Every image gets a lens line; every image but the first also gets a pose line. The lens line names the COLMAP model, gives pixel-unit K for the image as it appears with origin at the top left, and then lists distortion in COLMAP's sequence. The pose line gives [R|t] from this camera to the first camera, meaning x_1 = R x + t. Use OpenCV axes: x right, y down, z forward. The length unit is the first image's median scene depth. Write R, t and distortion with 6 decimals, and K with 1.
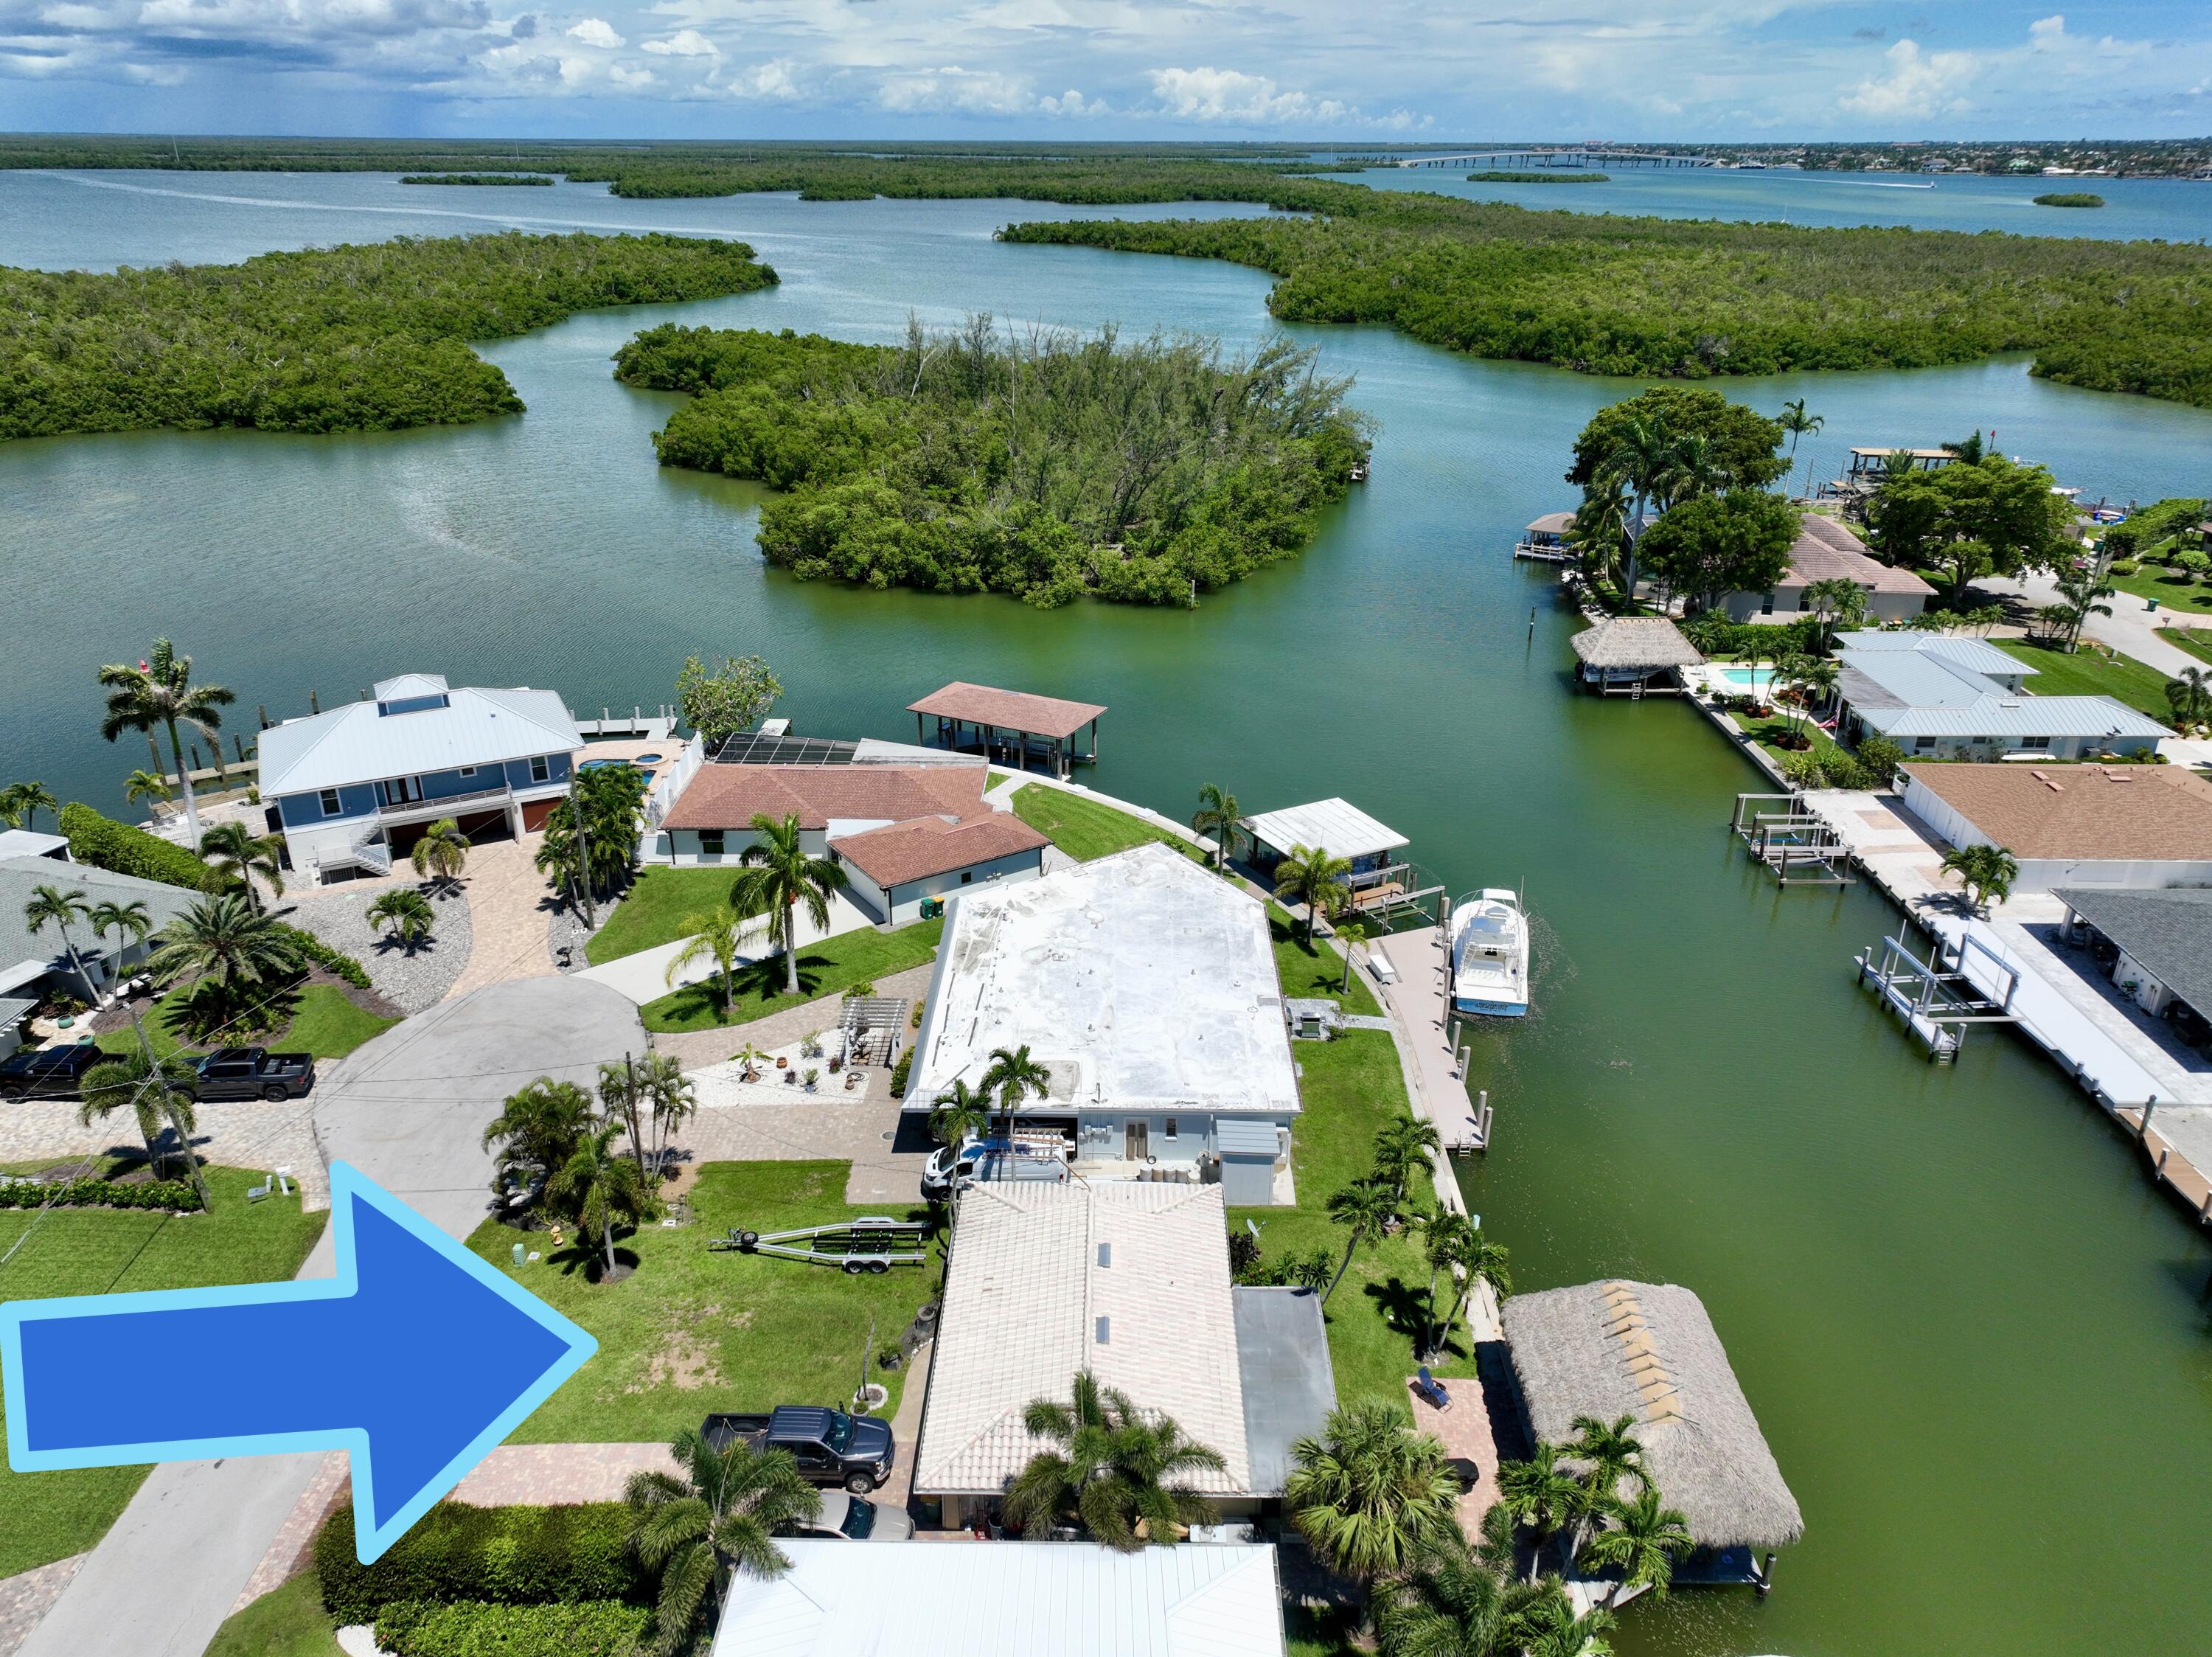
lens RADIAL K [[1538.1, 0, 1115.5], [0, 1538.1, 837.0], [0, 0, 1]] dist [-0.004297, 0.025344]
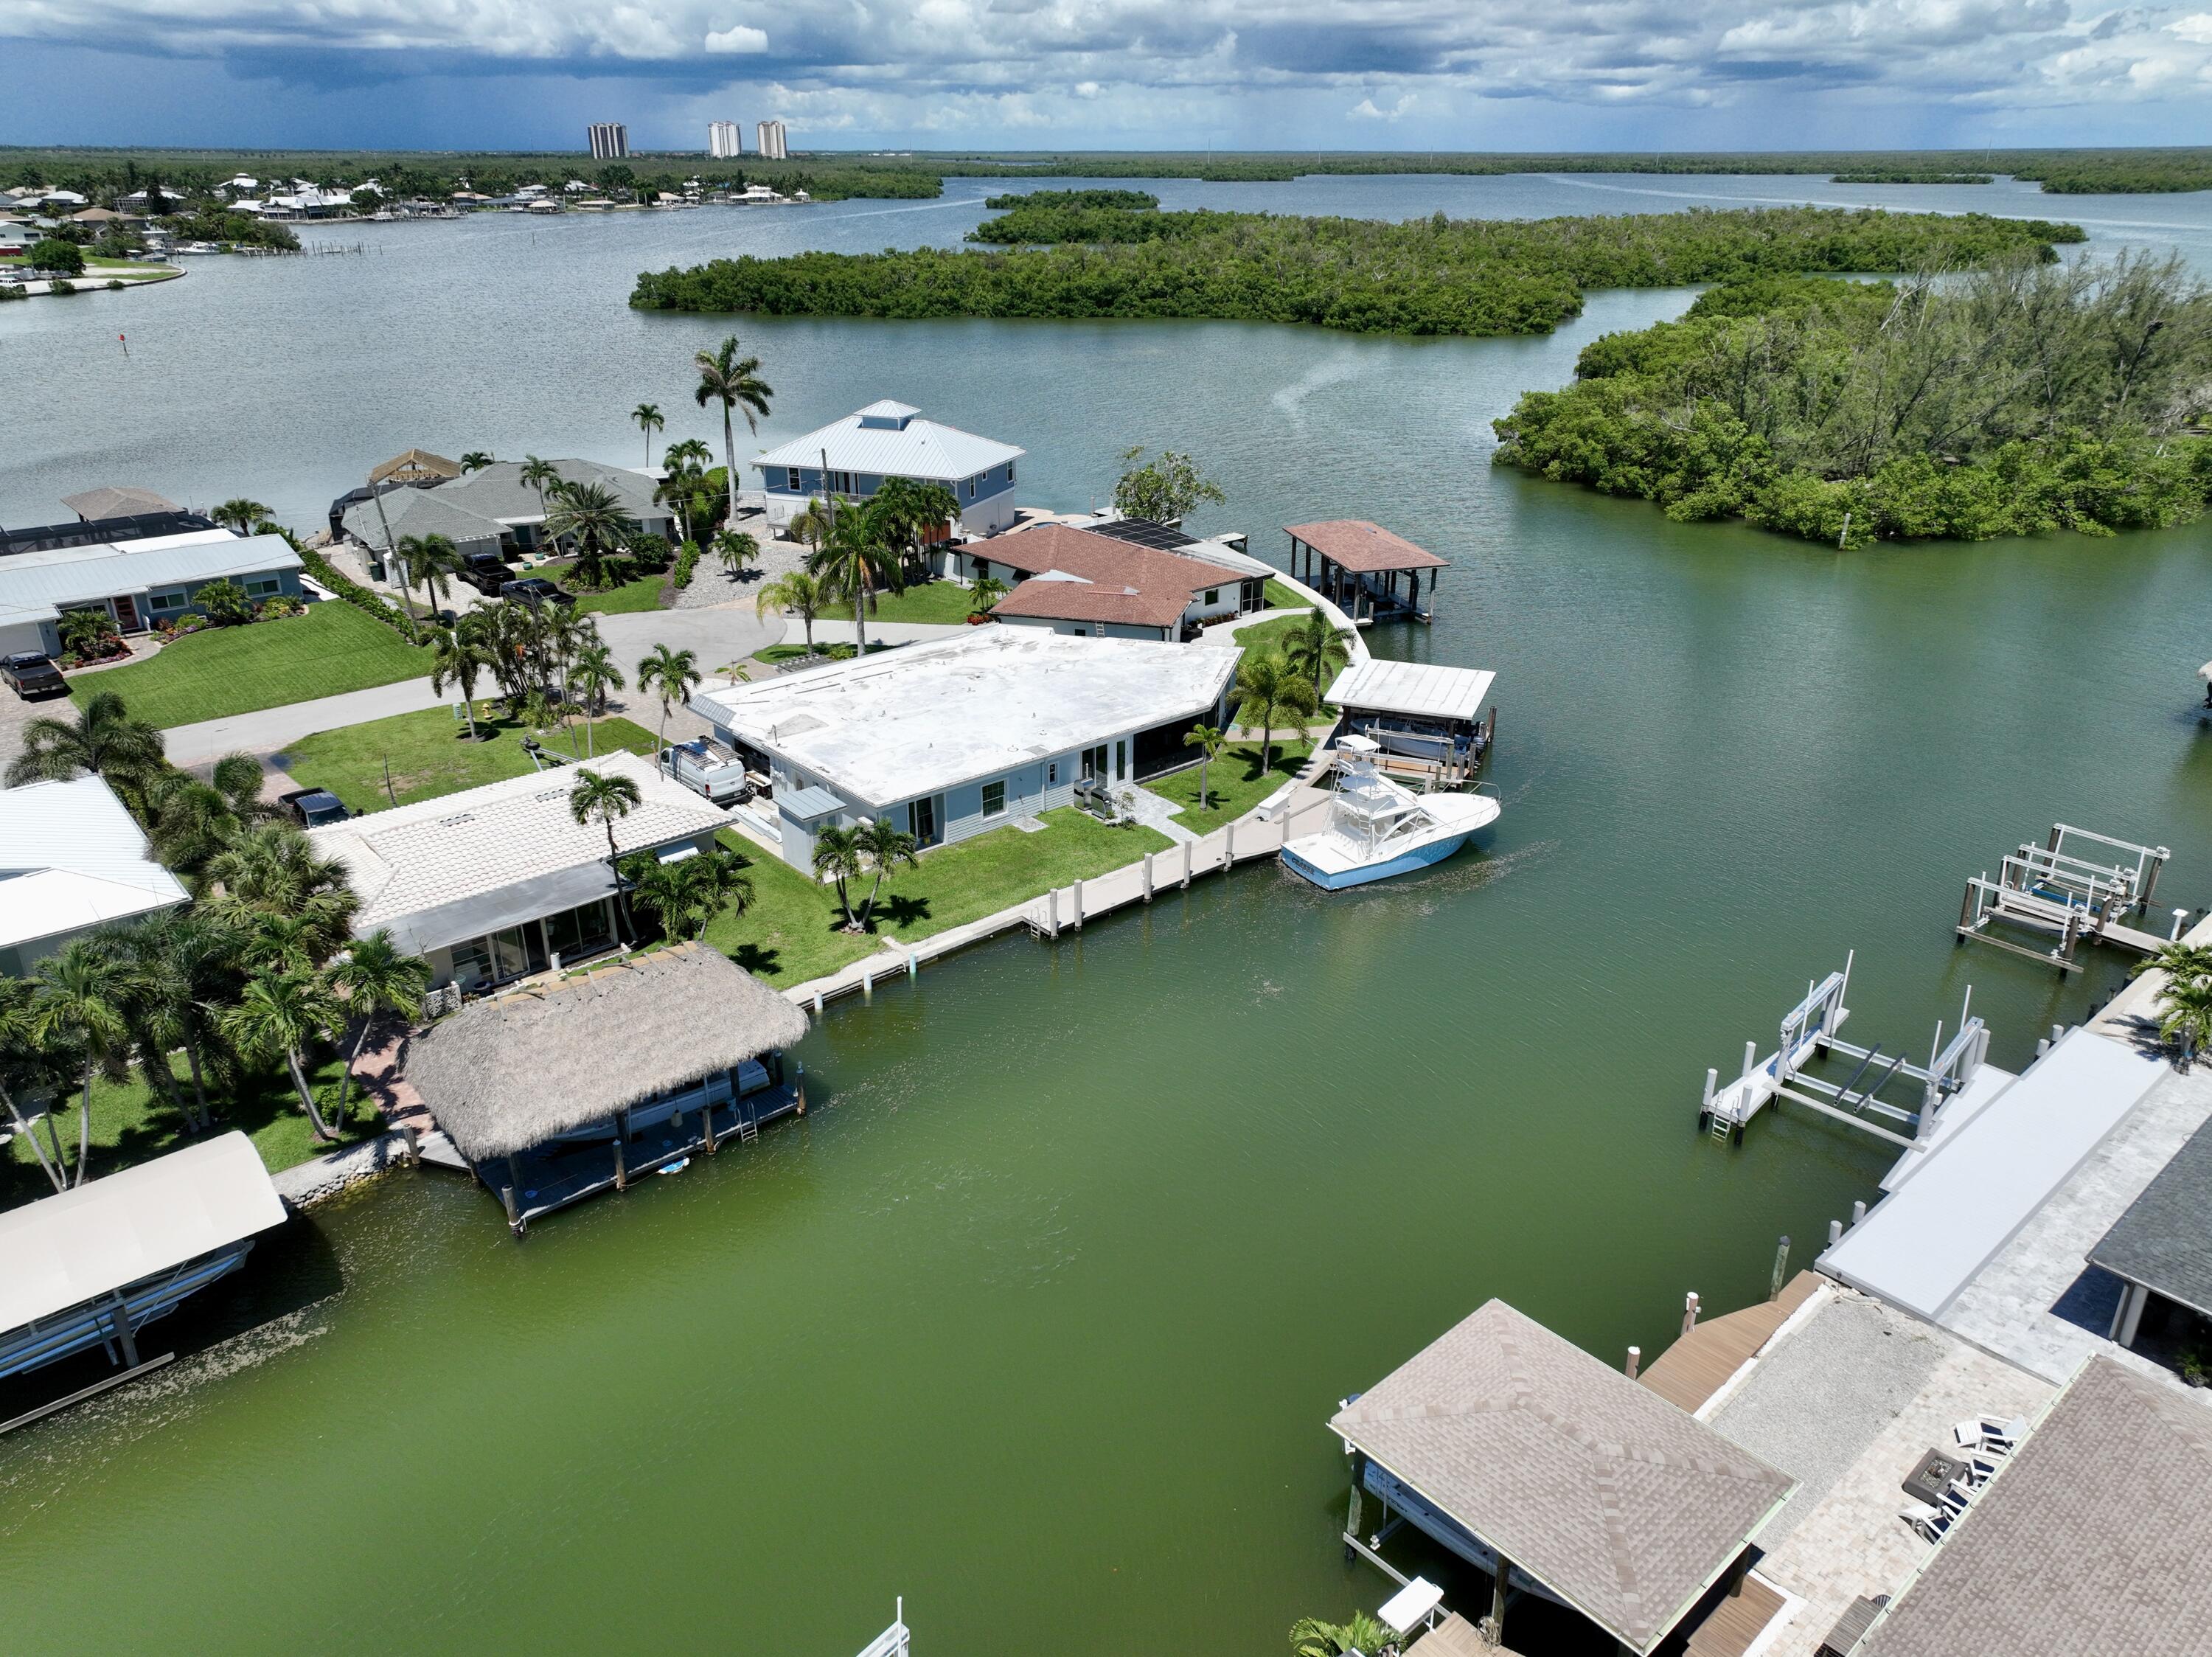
lens RADIAL K [[1538.1, 0, 1115.5], [0, 1538.1, 837.0], [0, 0, 1]] dist [-0.004297, 0.025344]
pose [[0.663992, 0.301940, -0.684067, 0.660579], [-0.307133, 0.944240, 0.118658, 0.025228], [0.681751, 0.131311, 0.719703, 0.298484]]
